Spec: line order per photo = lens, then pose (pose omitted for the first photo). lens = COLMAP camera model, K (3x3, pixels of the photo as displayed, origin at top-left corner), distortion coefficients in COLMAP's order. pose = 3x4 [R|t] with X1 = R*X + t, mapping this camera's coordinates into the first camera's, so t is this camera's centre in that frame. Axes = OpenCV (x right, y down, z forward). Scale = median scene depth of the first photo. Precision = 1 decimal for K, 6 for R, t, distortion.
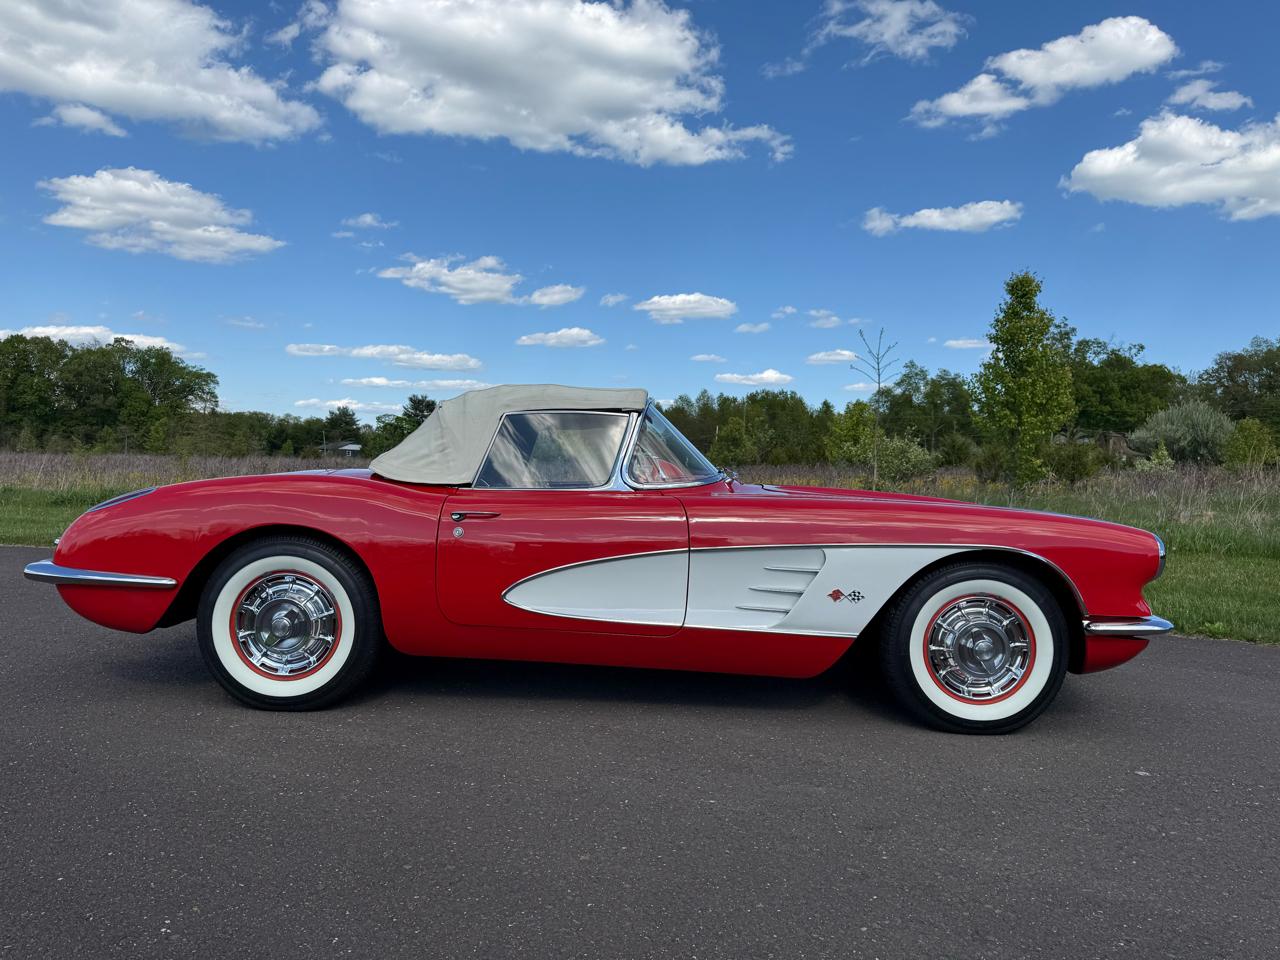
lens RADIAL K [[917.1, 0, 641.4], [0, 917.1, 478.7], [0, 0, 1]] dist [0.007355, -0.004326]
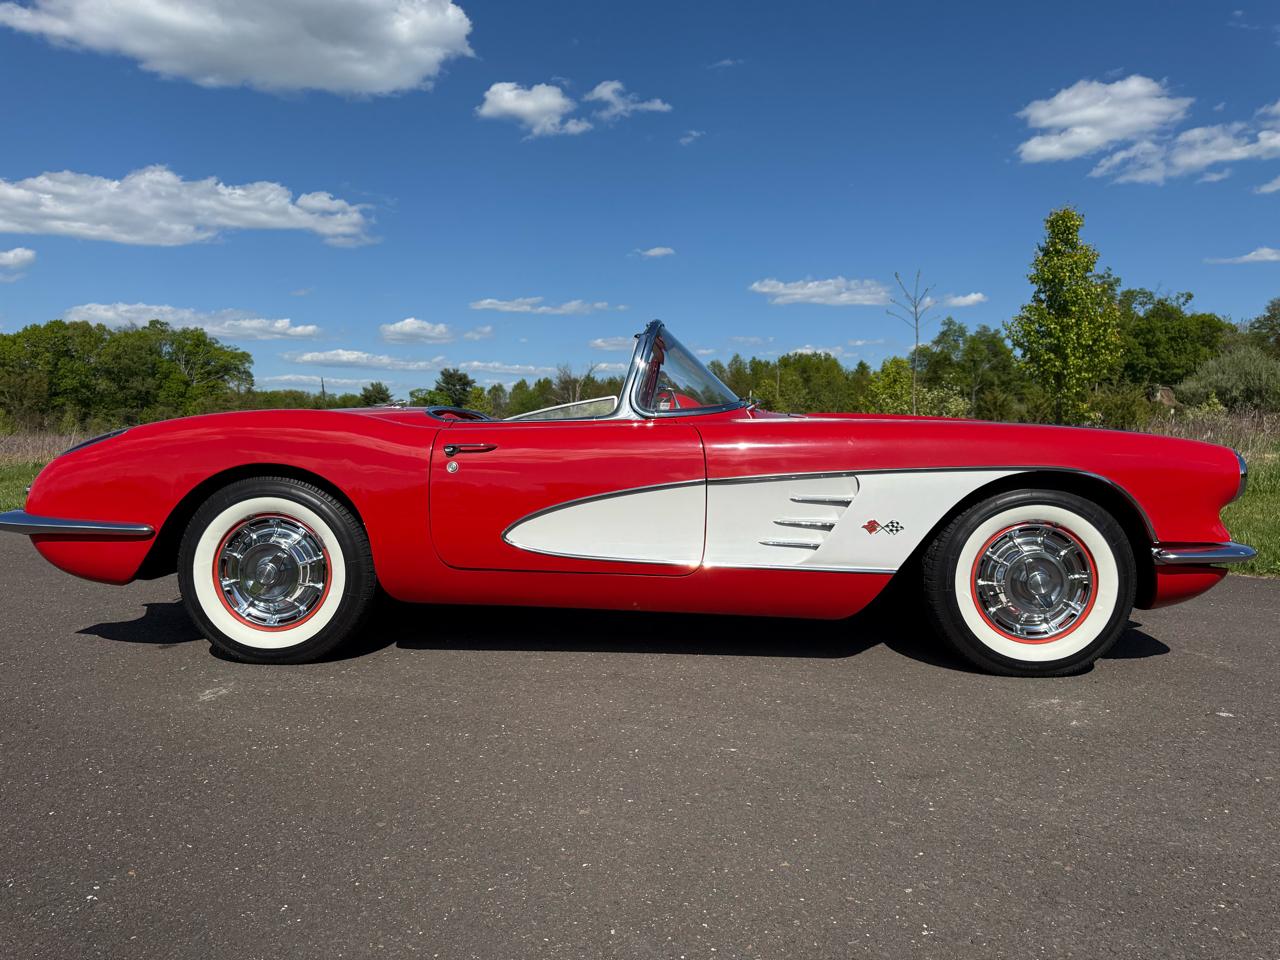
lens RADIAL K [[915.5, 0, 640.5], [0, 915.5, 483.3], [0, 0, 1]] dist [0.010073, -0.009564]
pose [[0.998868, -0.025175, -0.040366, 0.023005], [0.026657, 0.998975, 0.036592, 0.045973], [0.039403, -0.037627, 0.998515, 0.094508]]
